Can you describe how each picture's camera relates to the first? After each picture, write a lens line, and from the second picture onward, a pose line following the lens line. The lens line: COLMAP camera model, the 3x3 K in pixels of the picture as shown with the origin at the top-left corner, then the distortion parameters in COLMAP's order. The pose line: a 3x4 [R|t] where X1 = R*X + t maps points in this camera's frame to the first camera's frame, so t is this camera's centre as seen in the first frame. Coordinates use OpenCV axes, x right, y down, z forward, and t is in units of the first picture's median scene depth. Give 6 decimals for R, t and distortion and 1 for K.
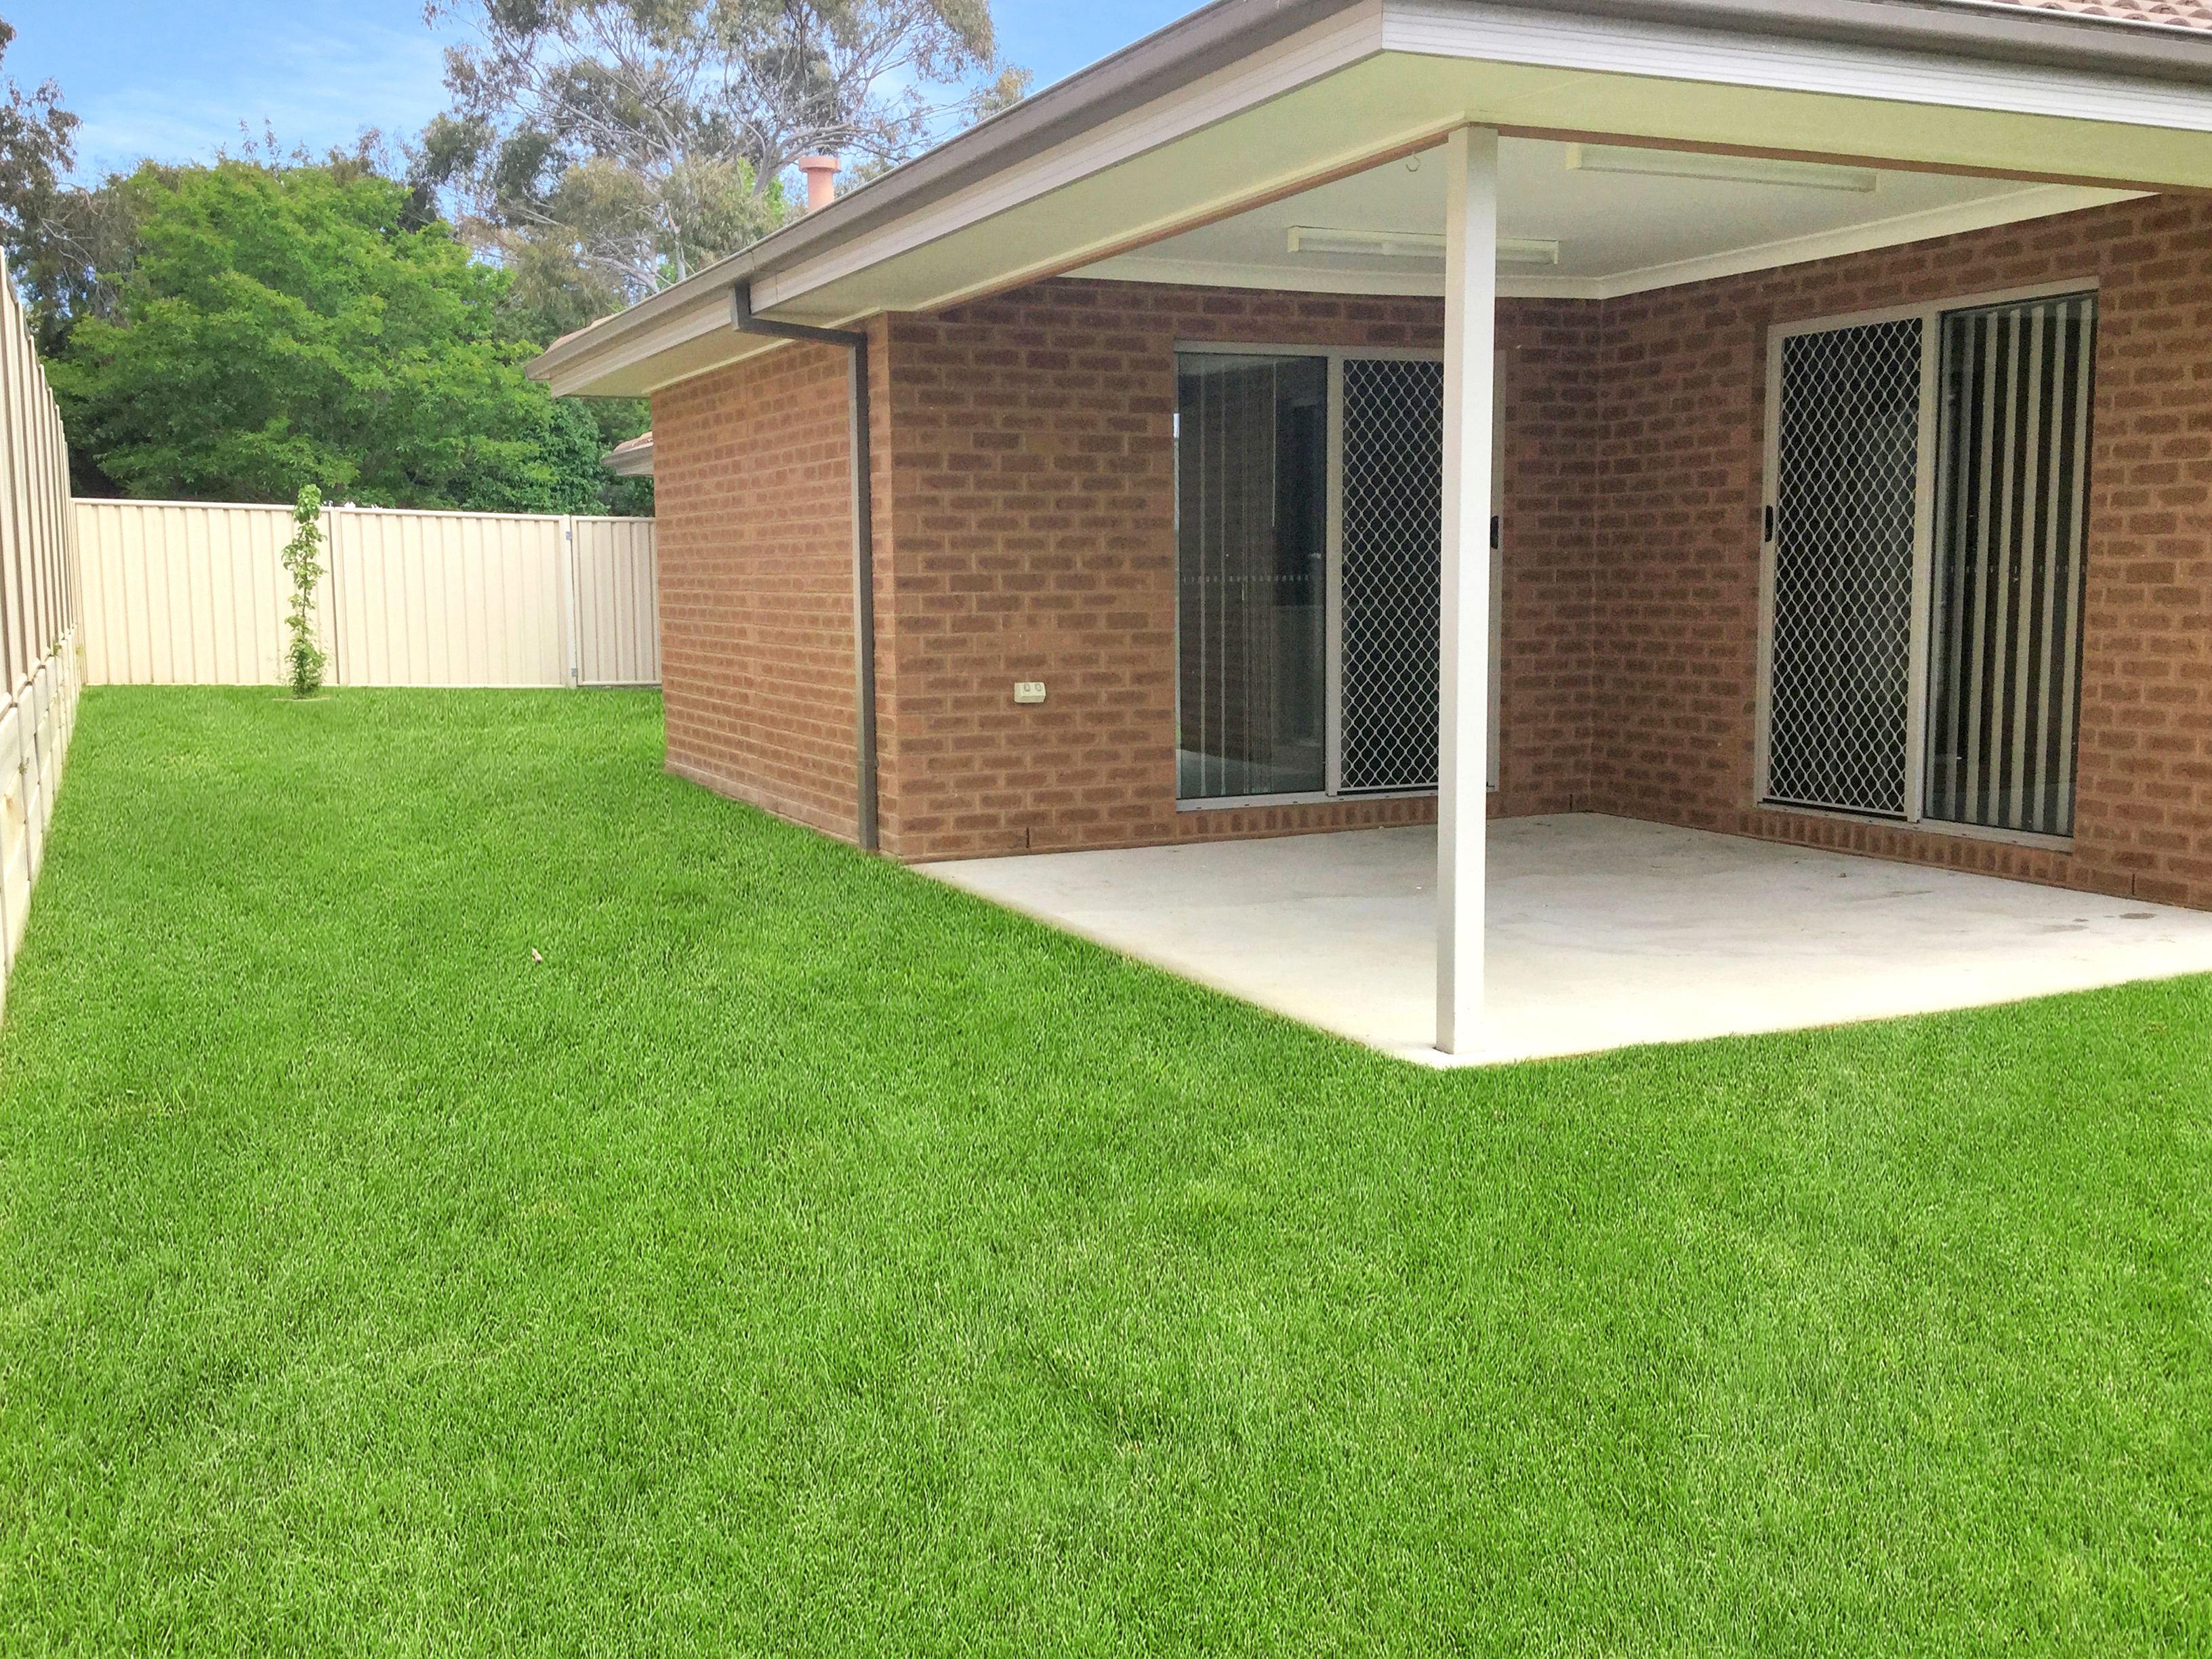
lens RADIAL K [[2149.2, 0, 1106.0], [0, 2149.2, 829.5], [0, 0, 1]] dist [0.129224, -0.270477]
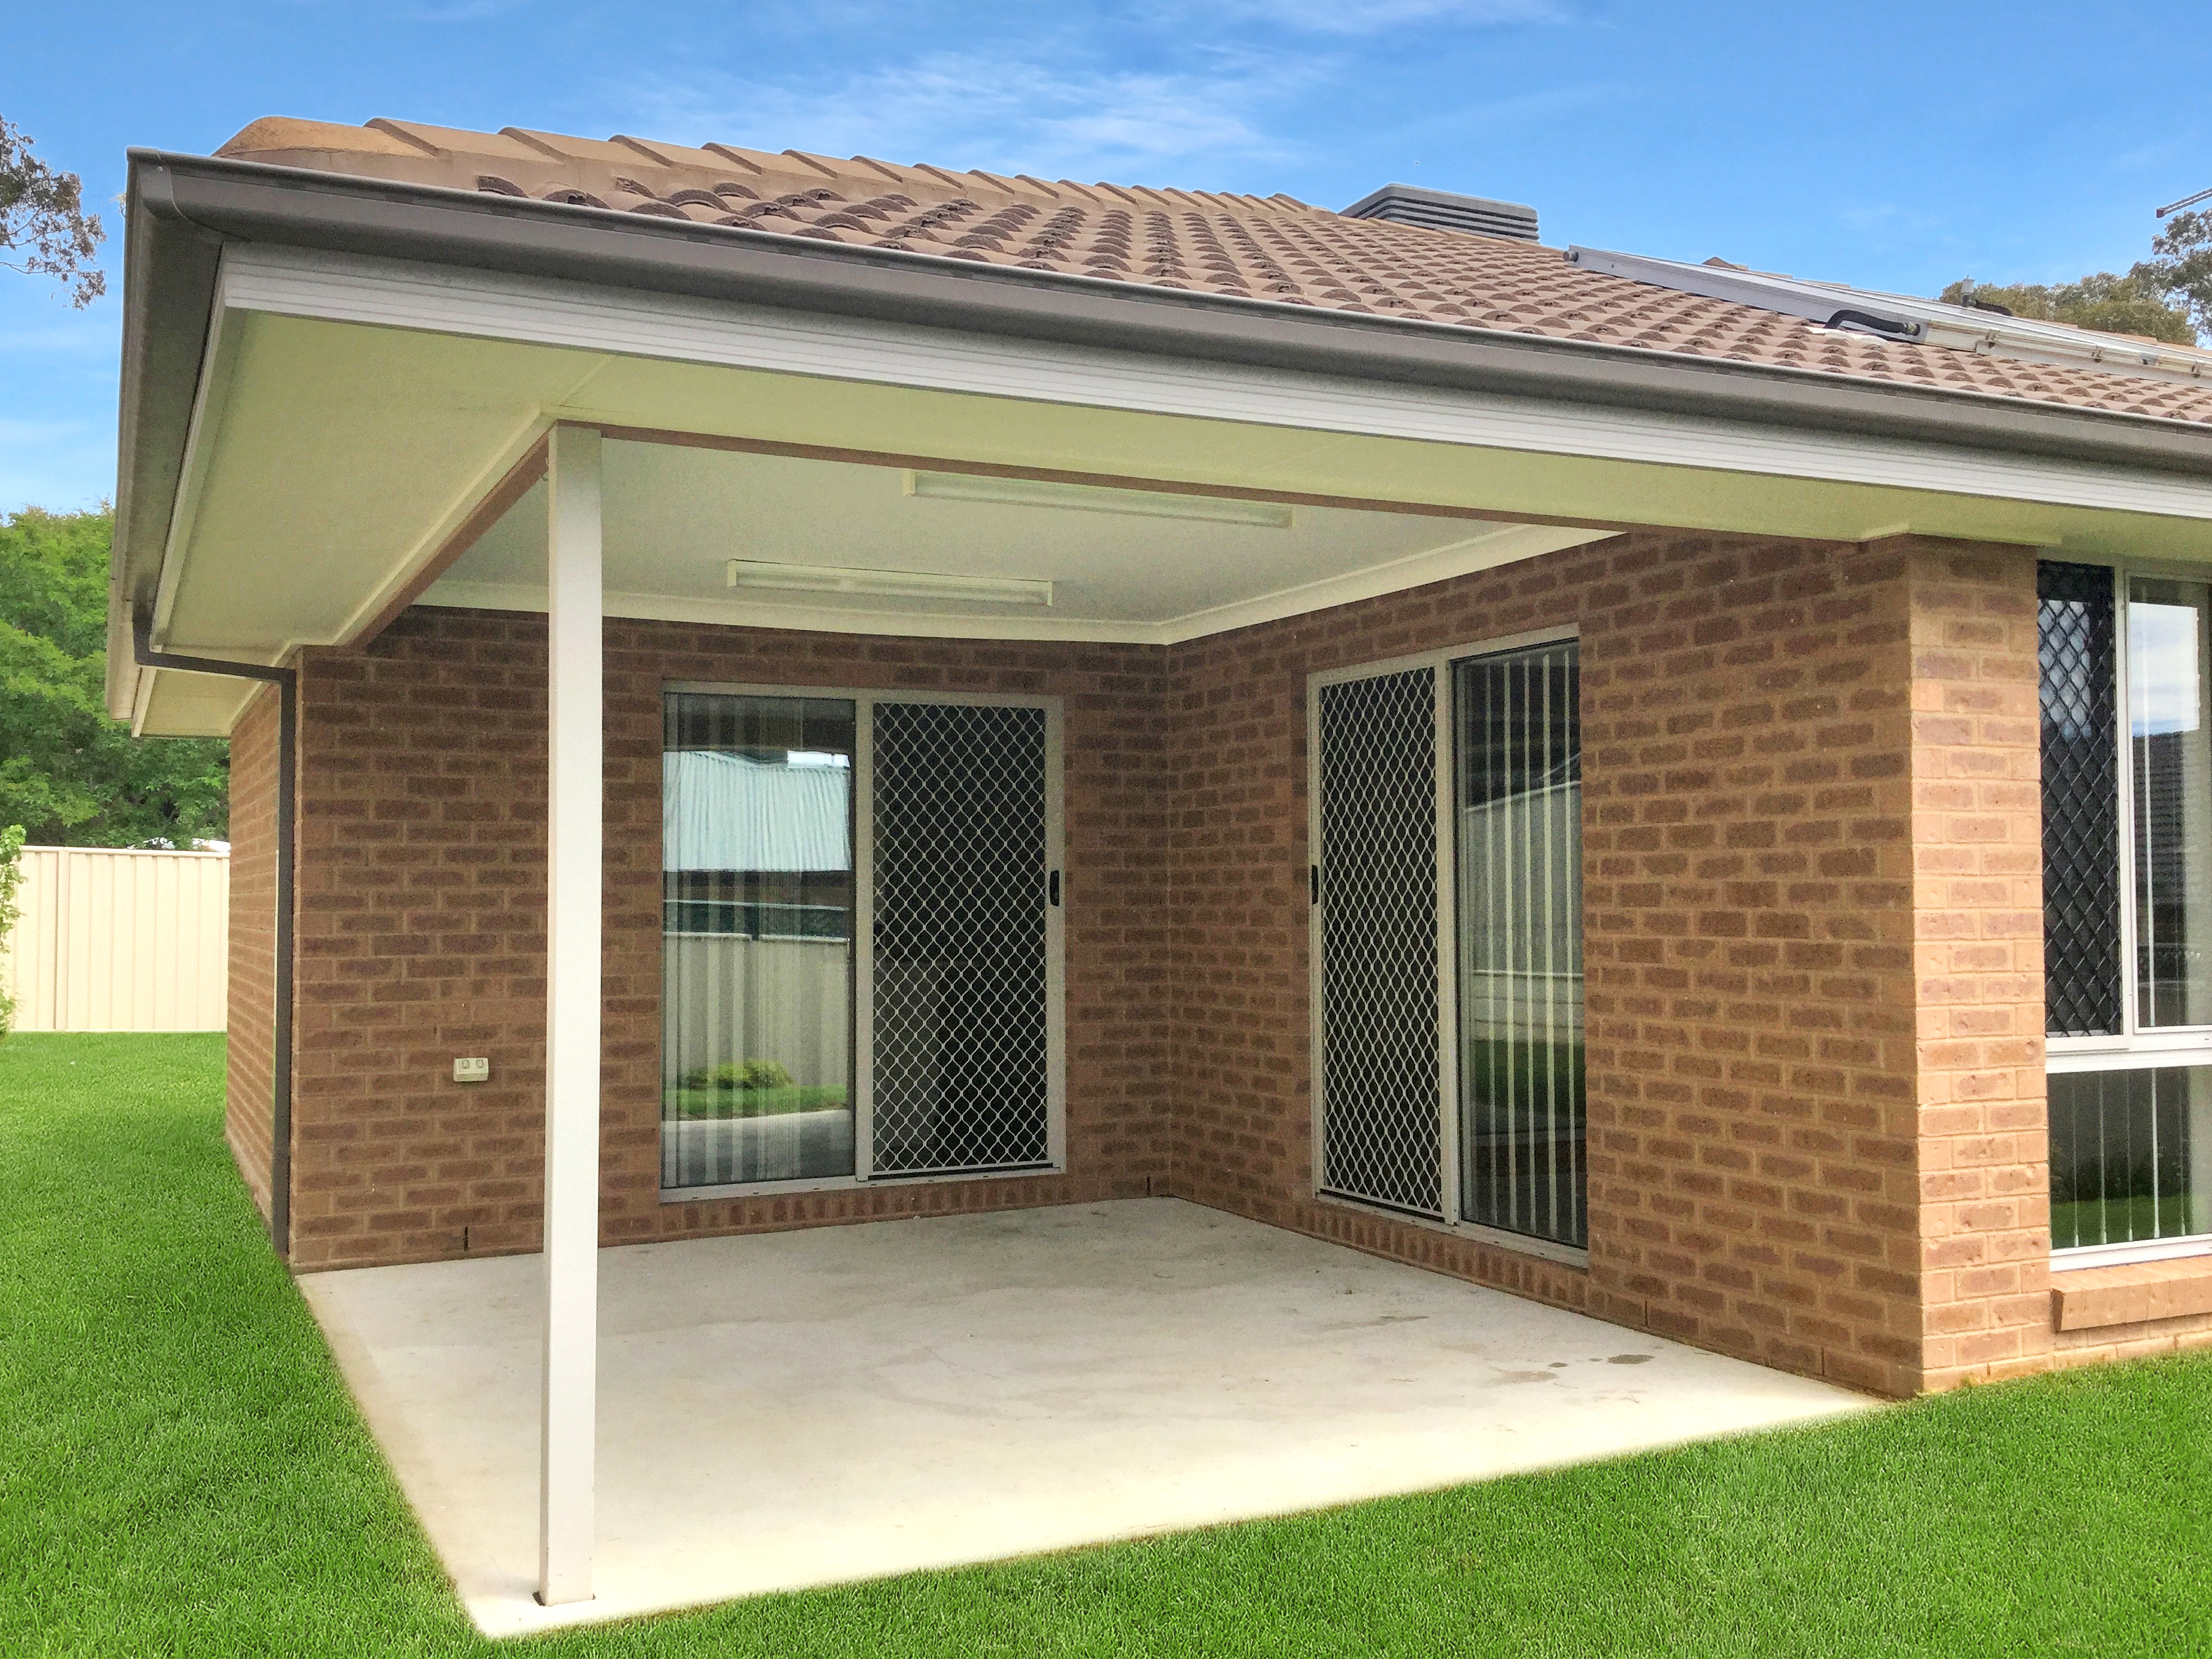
lens RADIAL K [[2084.6, 0, 1088.9], [0, 2084.6, 825.8], [0, 0, 1]] dist [0.169112, -0.375052]
pose [[0.999751, 0.006247, 0.021441, 0.198457], [-0.002853, 0.987941, -0.154804, -0.029654], [-0.022149, 0.154704, 0.987713, 0.133749]]
